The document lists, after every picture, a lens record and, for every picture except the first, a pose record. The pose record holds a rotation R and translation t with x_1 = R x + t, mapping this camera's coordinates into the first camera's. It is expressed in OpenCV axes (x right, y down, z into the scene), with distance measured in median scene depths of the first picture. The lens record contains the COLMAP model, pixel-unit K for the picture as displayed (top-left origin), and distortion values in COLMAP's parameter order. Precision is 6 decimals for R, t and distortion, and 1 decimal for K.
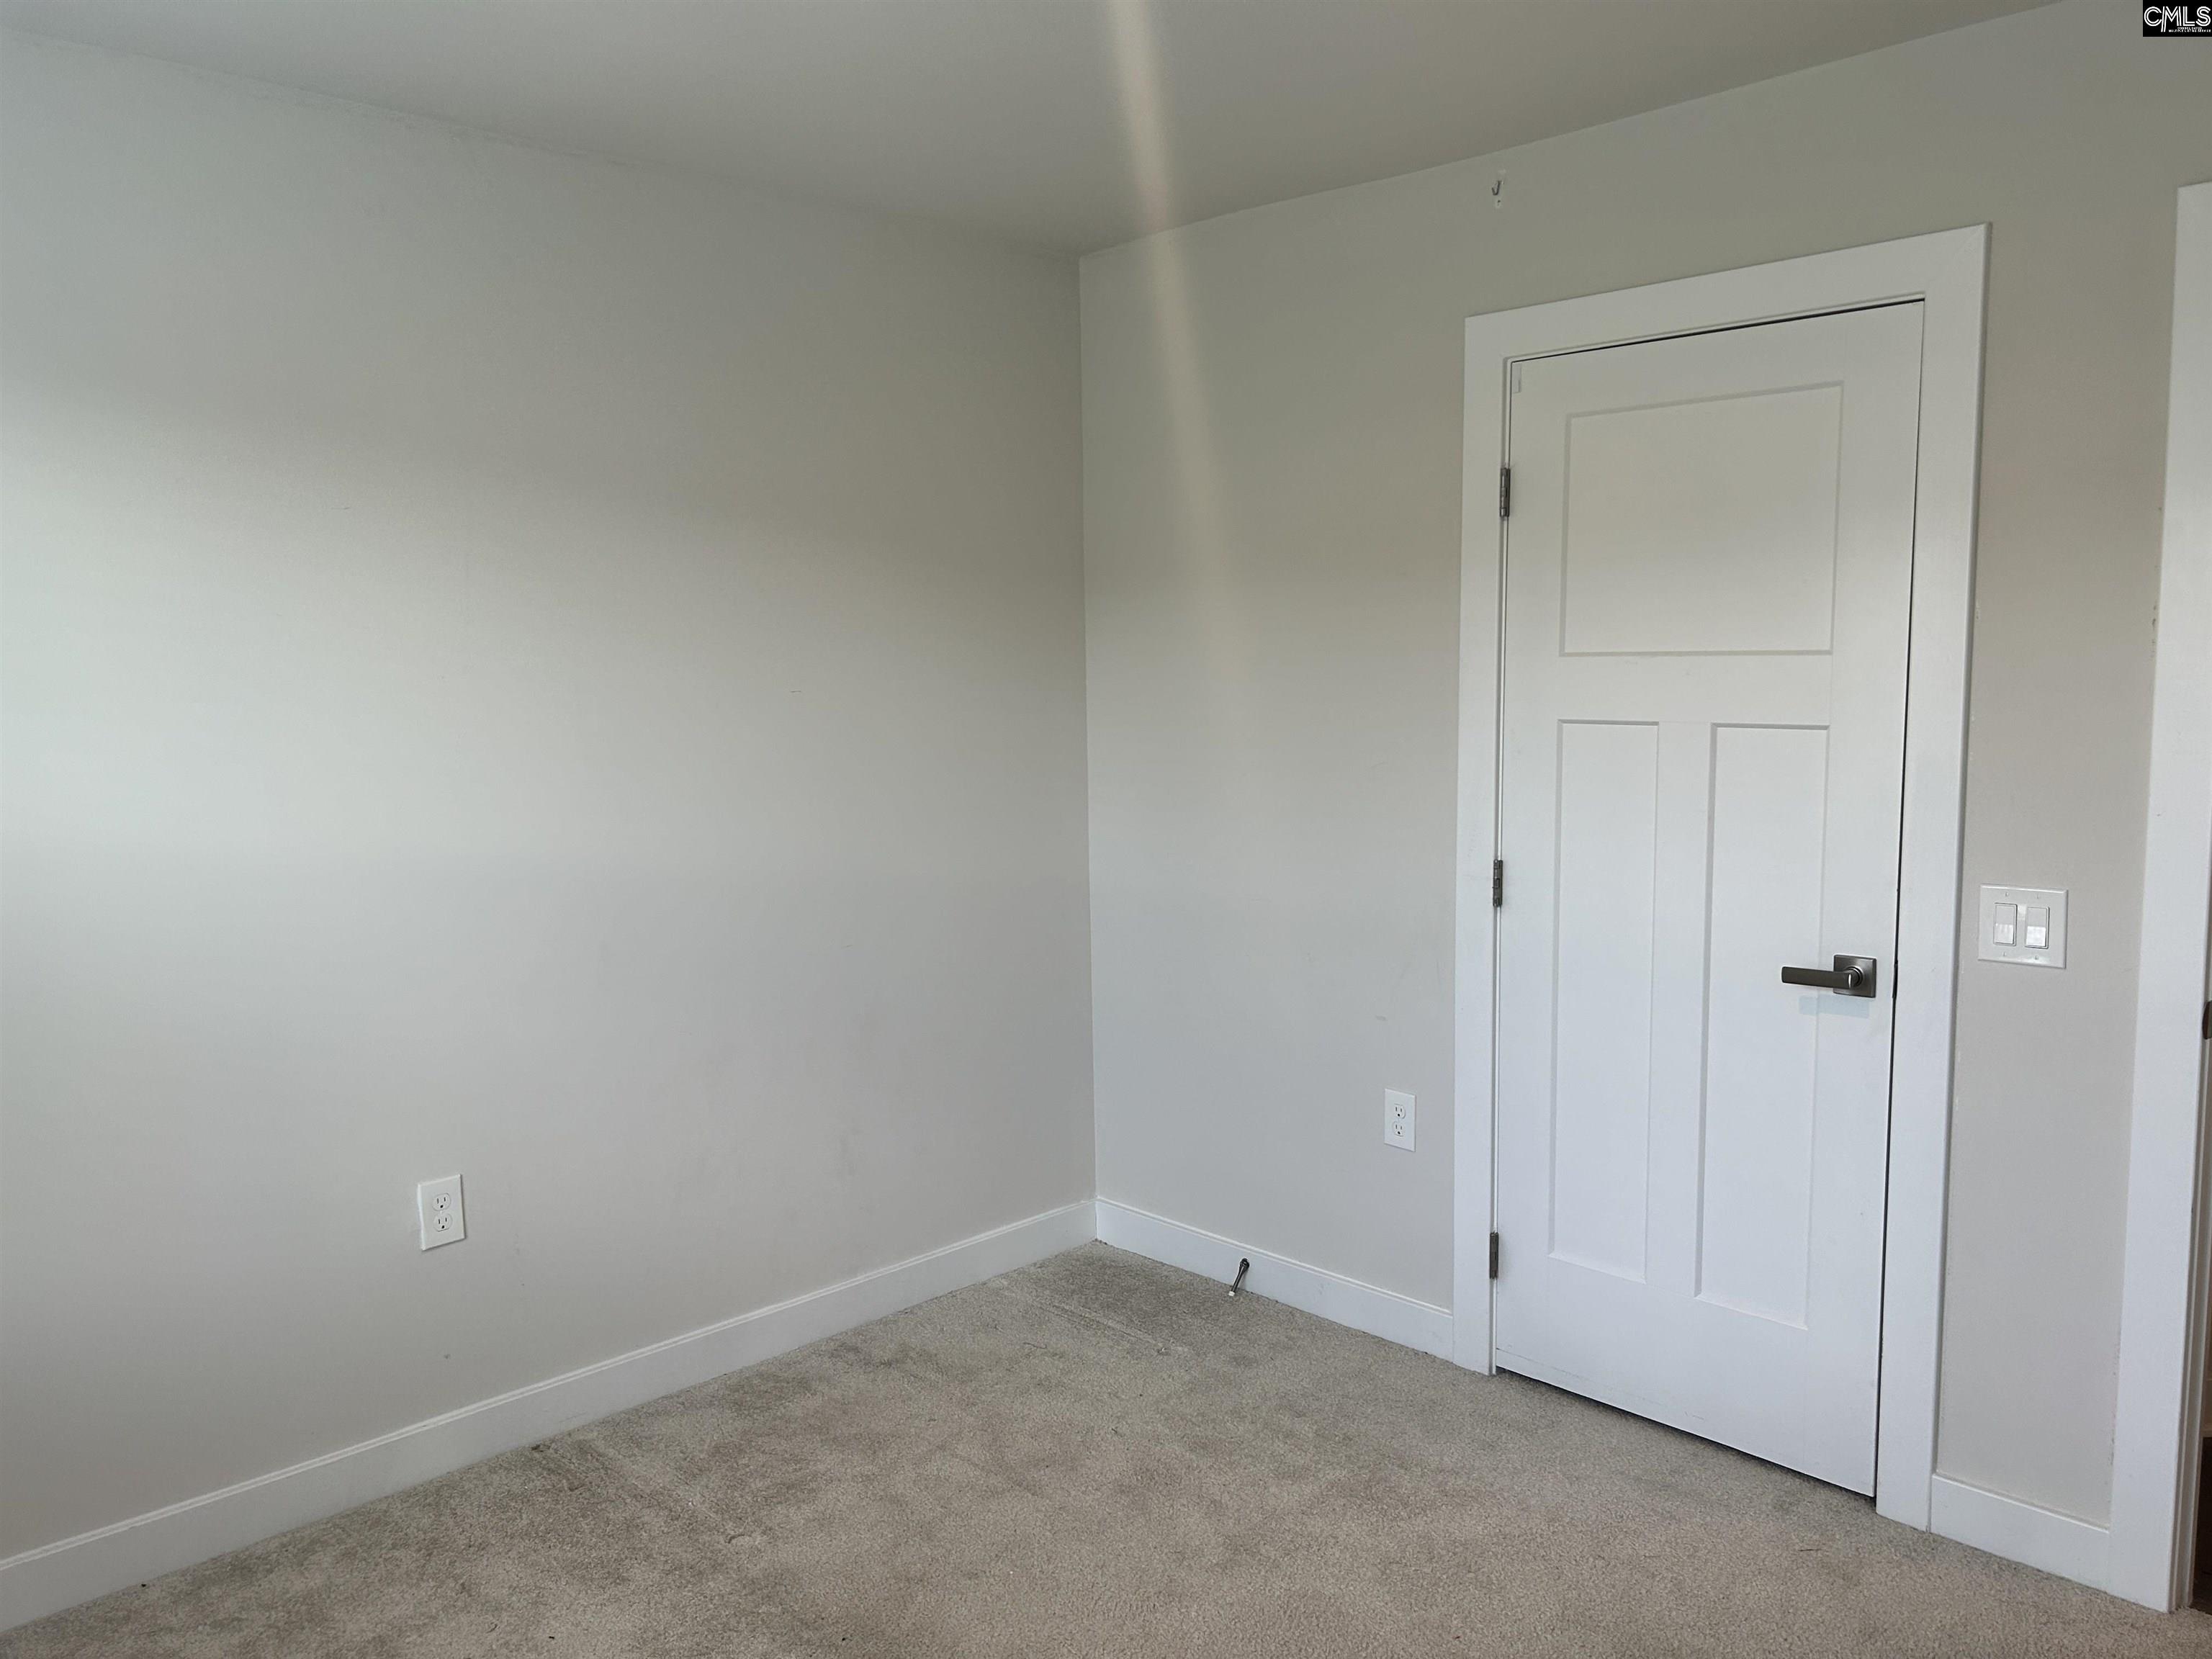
lens RADIAL K [[1653.3, 0, 1112.0], [0, 1653.3, 869.7], [0, 0, 1]] dist [0.054989, -0.064579]
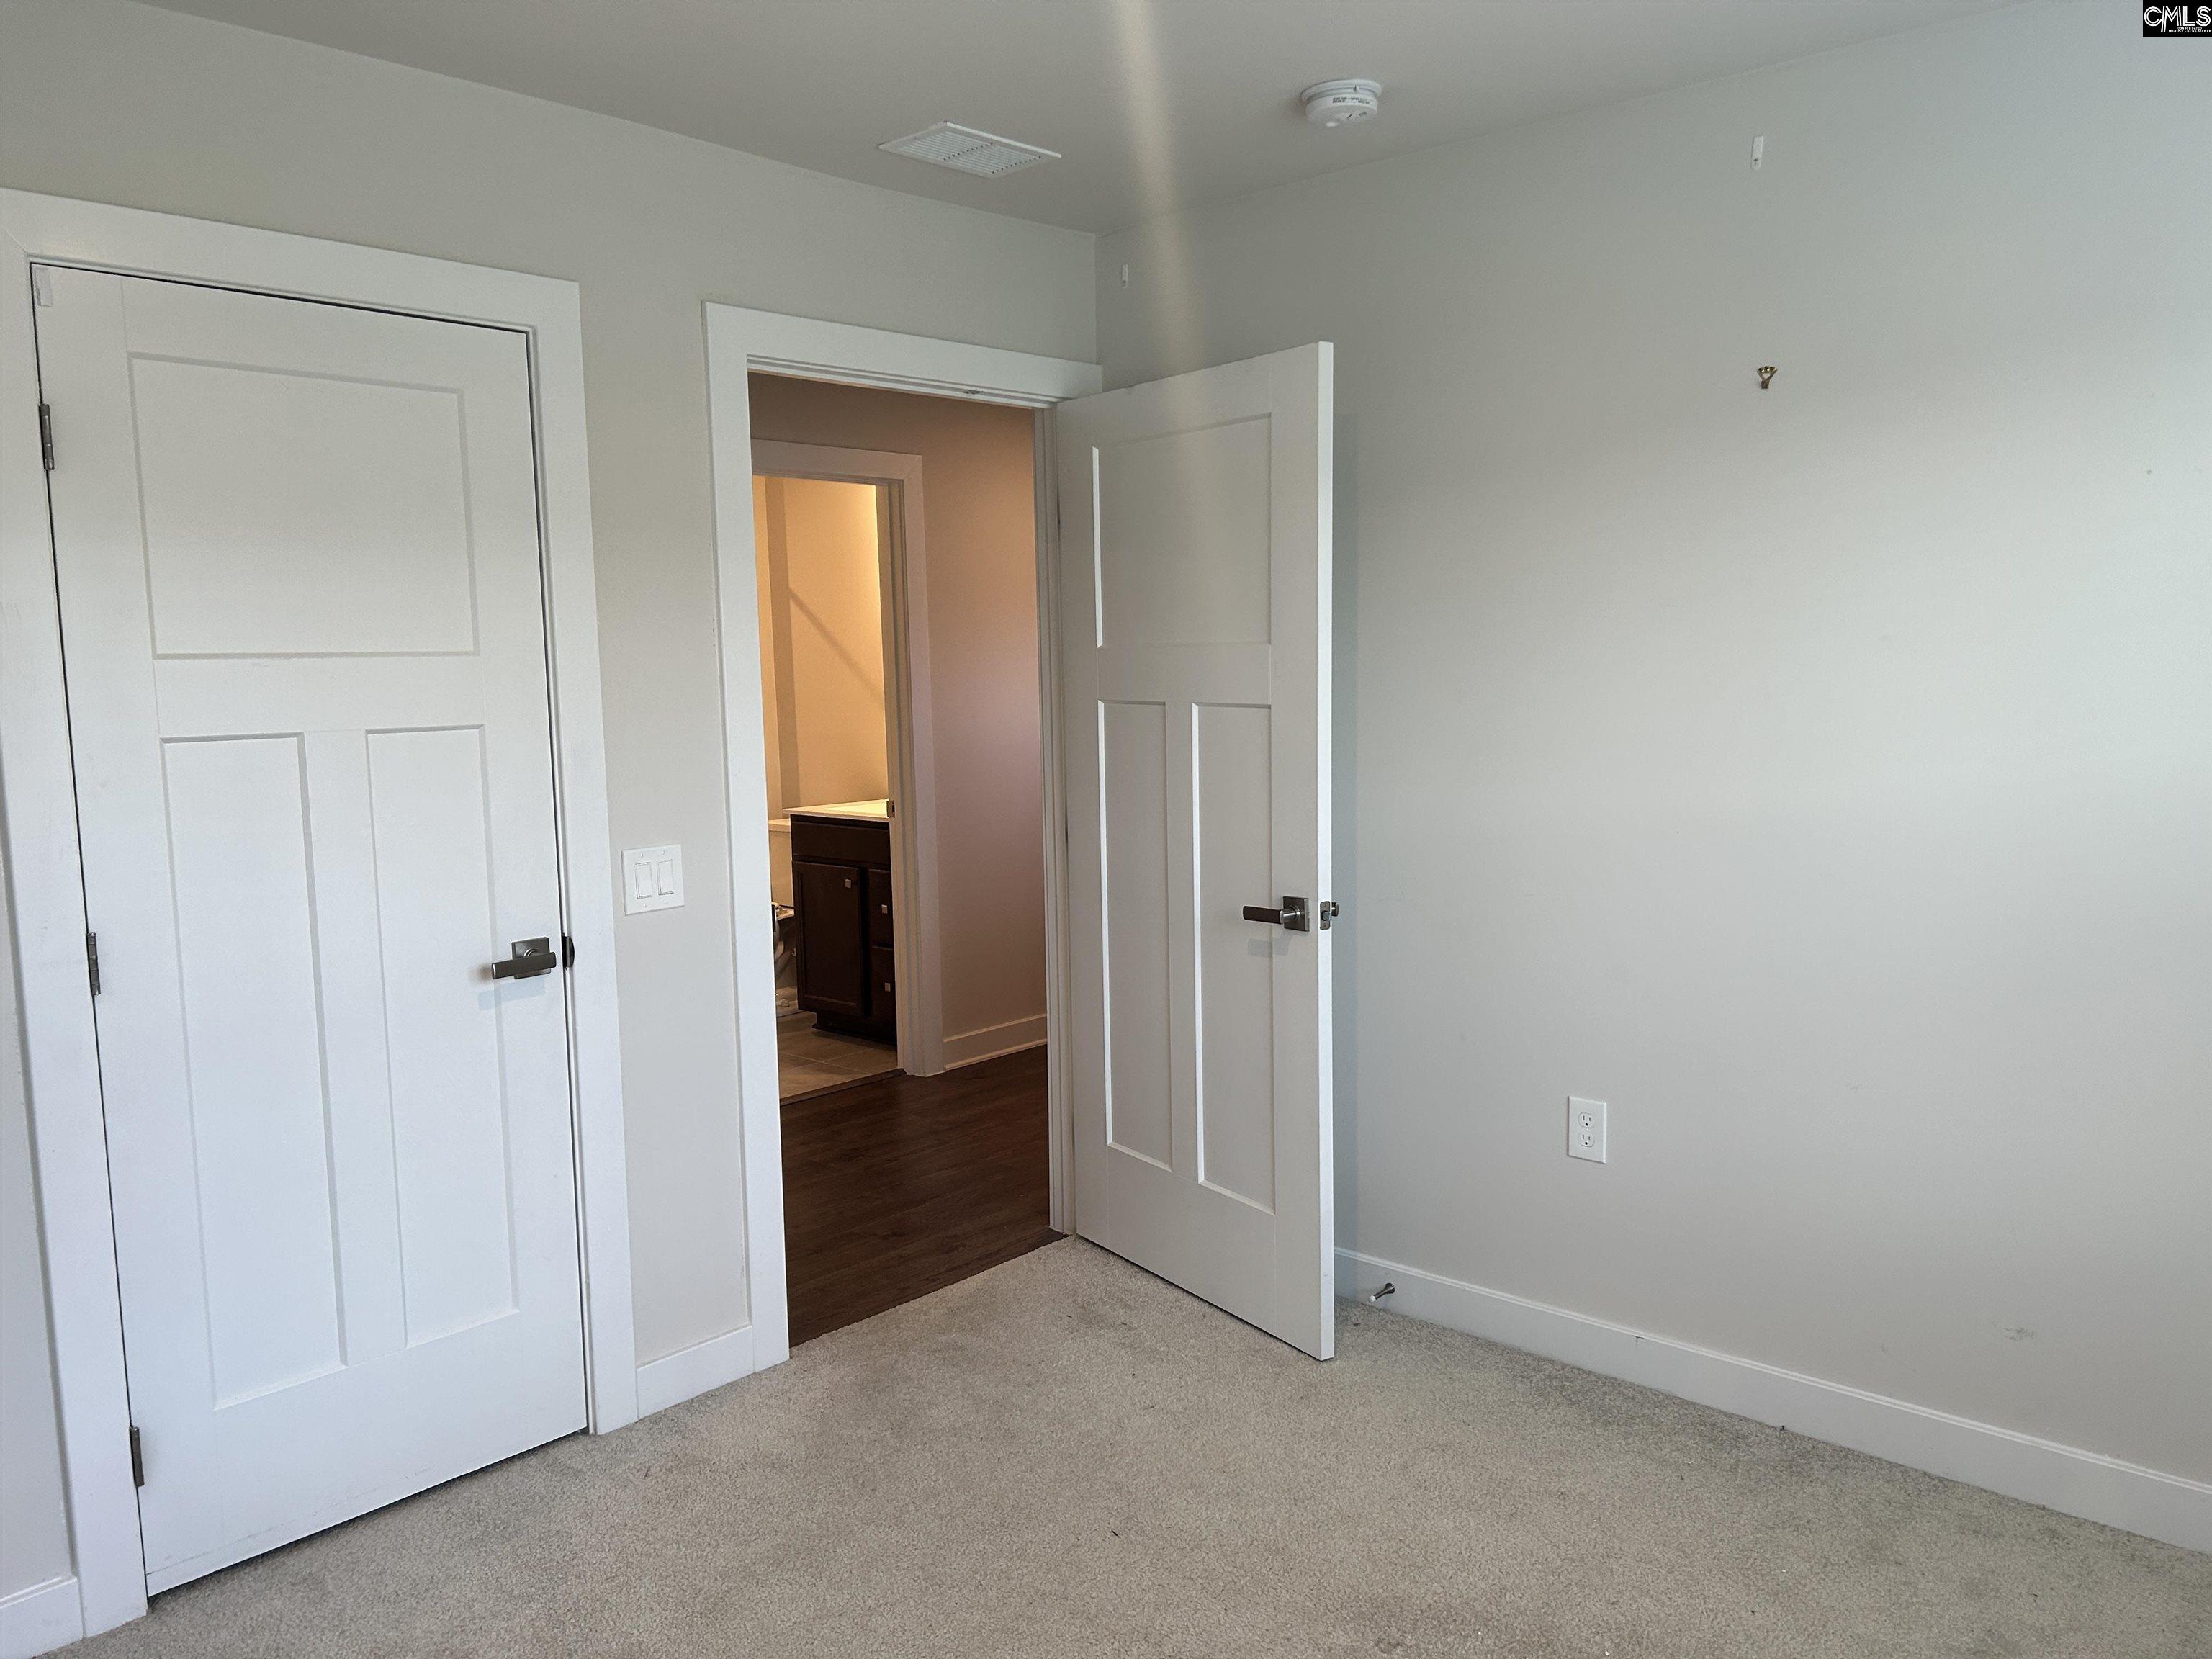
lens RADIAL K [[1653.3, 0, 1112.0], [0, 1653.3, 869.7], [0, 0, 1]] dist [0.054989, -0.064579]
pose [[-0.058855, -0.119301, 0.991112, -0.618563], [0.146432, 0.981062, 0.126787, -0.071626], [-0.987468, 0.152593, -0.040270, 0.667296]]
